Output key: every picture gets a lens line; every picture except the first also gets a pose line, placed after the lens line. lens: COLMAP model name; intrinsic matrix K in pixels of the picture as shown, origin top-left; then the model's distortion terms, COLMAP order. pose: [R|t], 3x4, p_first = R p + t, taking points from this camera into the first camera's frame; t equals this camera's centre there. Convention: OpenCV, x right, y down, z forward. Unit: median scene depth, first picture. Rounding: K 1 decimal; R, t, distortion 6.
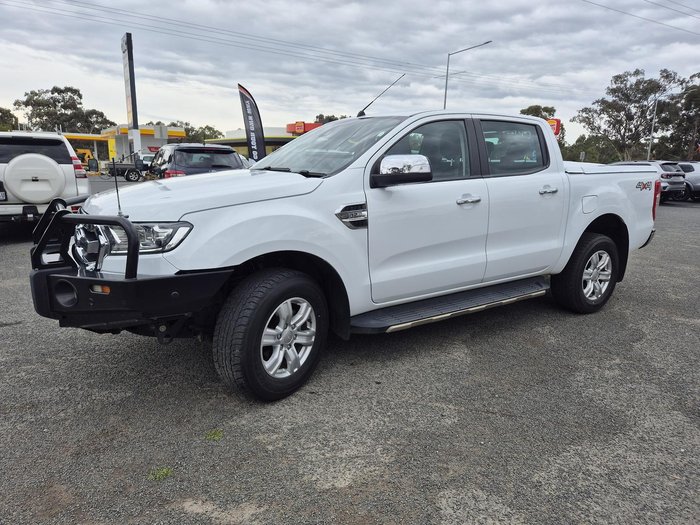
lens RADIAL K [[472.2, 0, 353.5], [0, 472.2, 262.1], [0, 0, 1]] dist [0.076415, -0.057664]
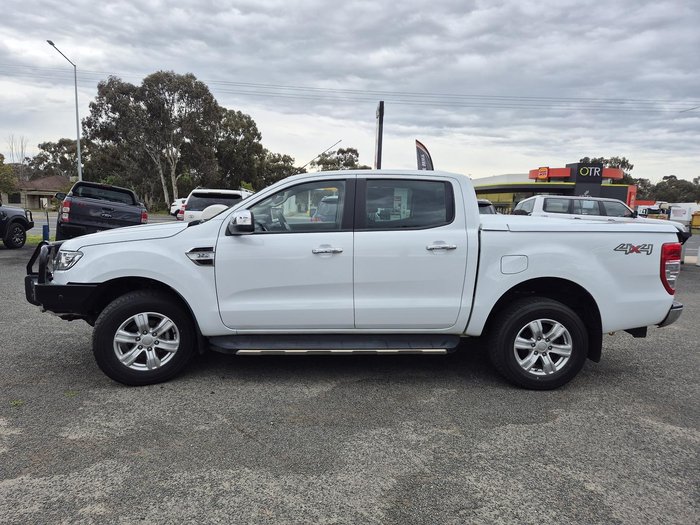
lens RADIAL K [[472.2, 0, 342.0], [0, 472.2, 268.9], [0, 0, 1]] dist [0.076415, -0.057664]
pose [[0.850742, 0.075295, -0.520163, 0.979575], [-0.116841, 0.992014, -0.047500, -0.044862], [0.512432, 0.101187, 0.852745, 0.090495]]
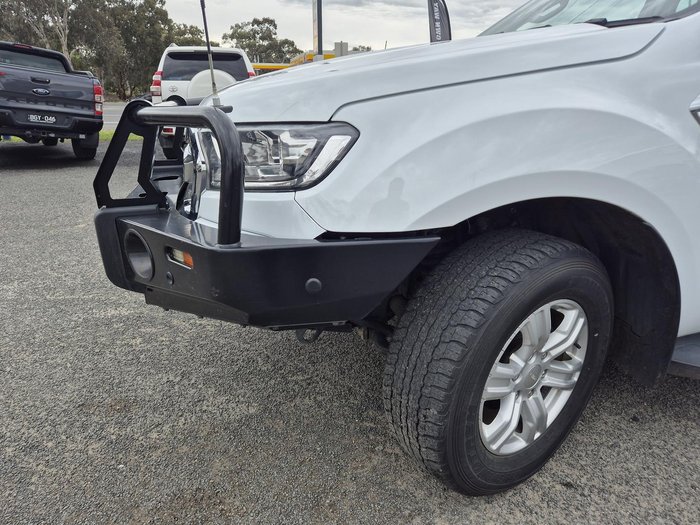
lens RADIAL K [[472.2, 0, 346.2], [0, 472.2, 261.4], [0, 0, 1]] dist [0.076415, -0.057664]
pose [[0.933269, 0.102995, -0.344095, -0.150877], [-0.053770, 0.987272, 0.149675, -0.019102], [0.355131, -0.121185, 0.926928, 0.469242]]
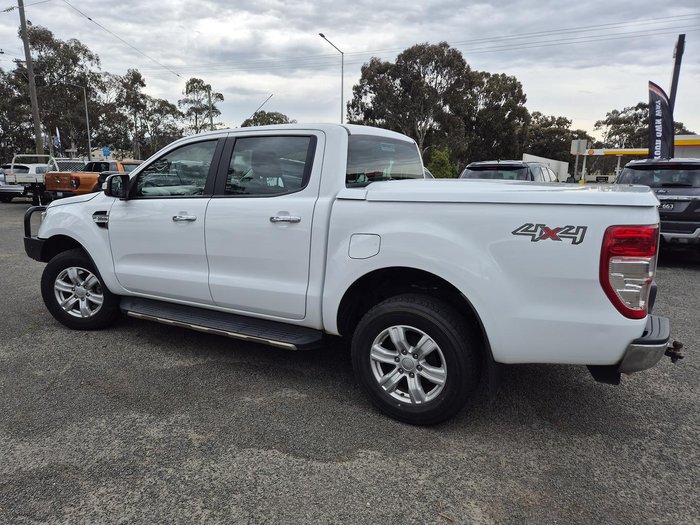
lens RADIAL K [[472.2, 0, 338.6], [0, 472.2, 271.7], [0, 0, 1]] dist [0.076415, -0.057664]
pose [[0.432098, 0.172019, -0.885269, 1.524972], [-0.182574, 0.977999, 0.100923, -0.209406], [0.883152, 0.118019, 0.453997, 0.968109]]
